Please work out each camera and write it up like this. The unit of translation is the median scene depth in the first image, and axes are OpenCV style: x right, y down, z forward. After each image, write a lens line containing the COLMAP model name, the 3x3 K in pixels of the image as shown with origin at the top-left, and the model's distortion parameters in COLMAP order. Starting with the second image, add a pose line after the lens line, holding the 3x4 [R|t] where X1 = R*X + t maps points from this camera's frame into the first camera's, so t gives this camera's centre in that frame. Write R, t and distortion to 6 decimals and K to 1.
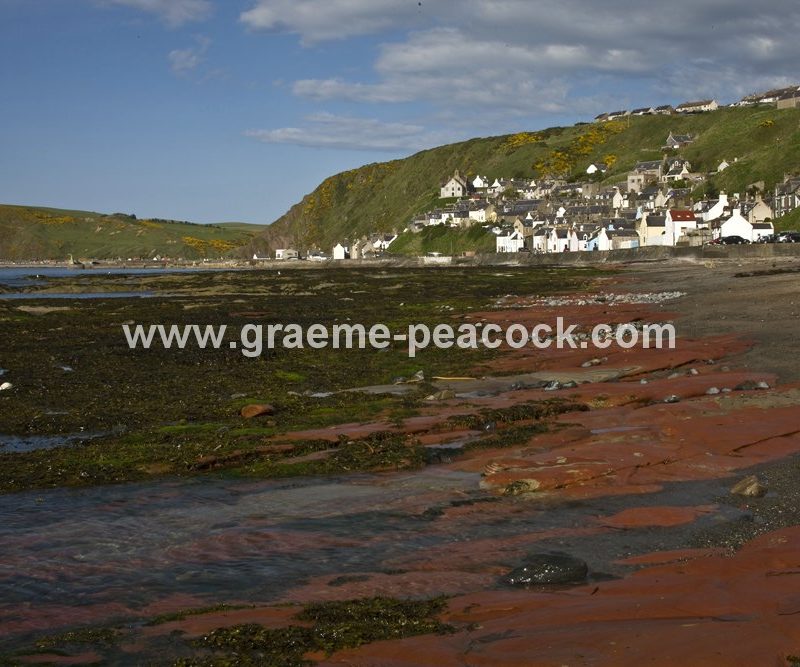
lens RADIAL K [[1331.9, 0, 399.5], [0, 1331.9, 290.8], [0, 0, 1]] dist [-0.010442, -0.040568]
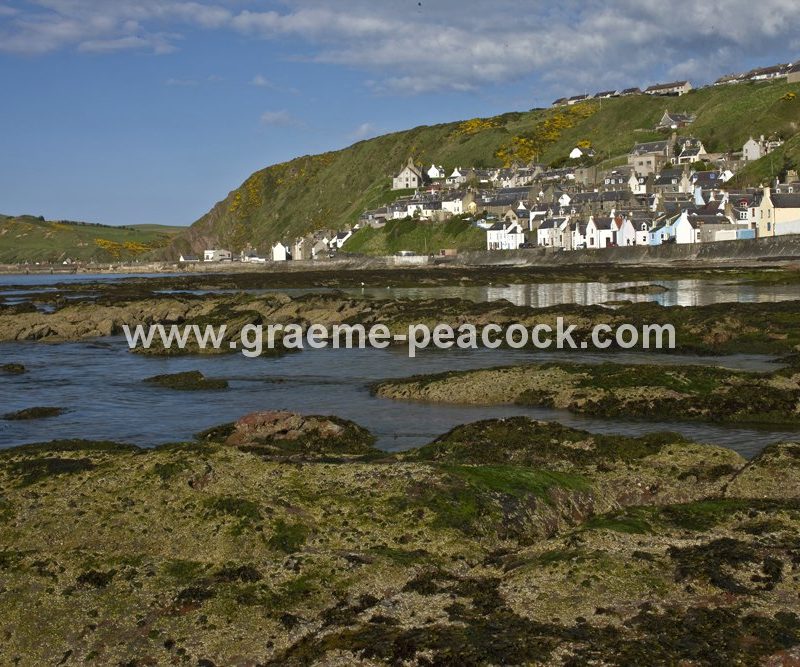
lens RADIAL K [[1314.1, 0, 400.1], [0, 1314.1, 262.4], [0, 0, 1]] dist [-0.034714, -0.027437]
pose [[0.997621, -0.010480, 0.068139, -0.030154], [0.011995, 0.999689, -0.021850, -0.003631], [-0.067889, 0.022616, 0.997437, 0.171216]]
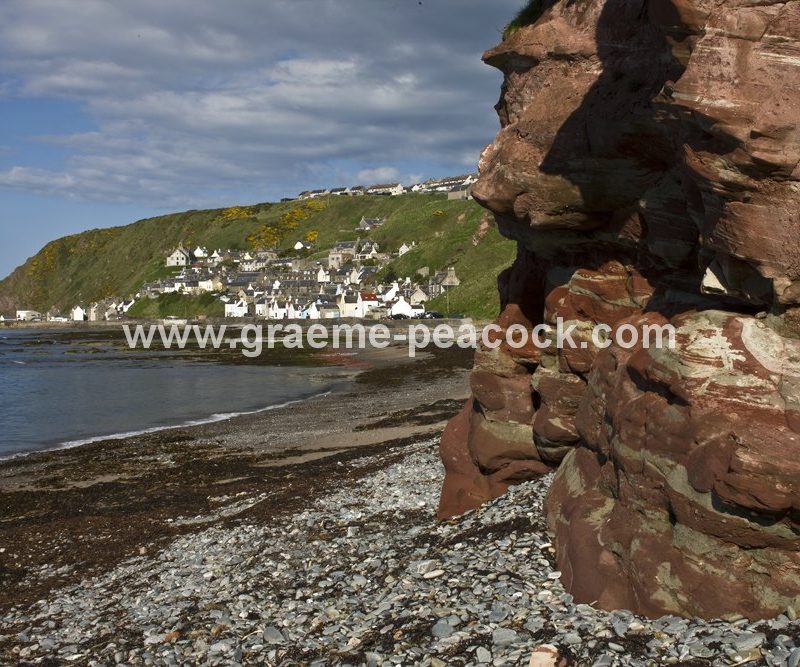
lens RADIAL K [[1364.3, 0, 399.7], [0, 1364.3, 333.2], [0, 0, 1]] dist [-0.034306, -0.083609]
pose [[0.974727, -0.001823, 0.223392, -0.044687], [0.003809, 0.999957, -0.008458, -0.001794], [-0.223367, 0.009095, 0.974692, -0.234368]]
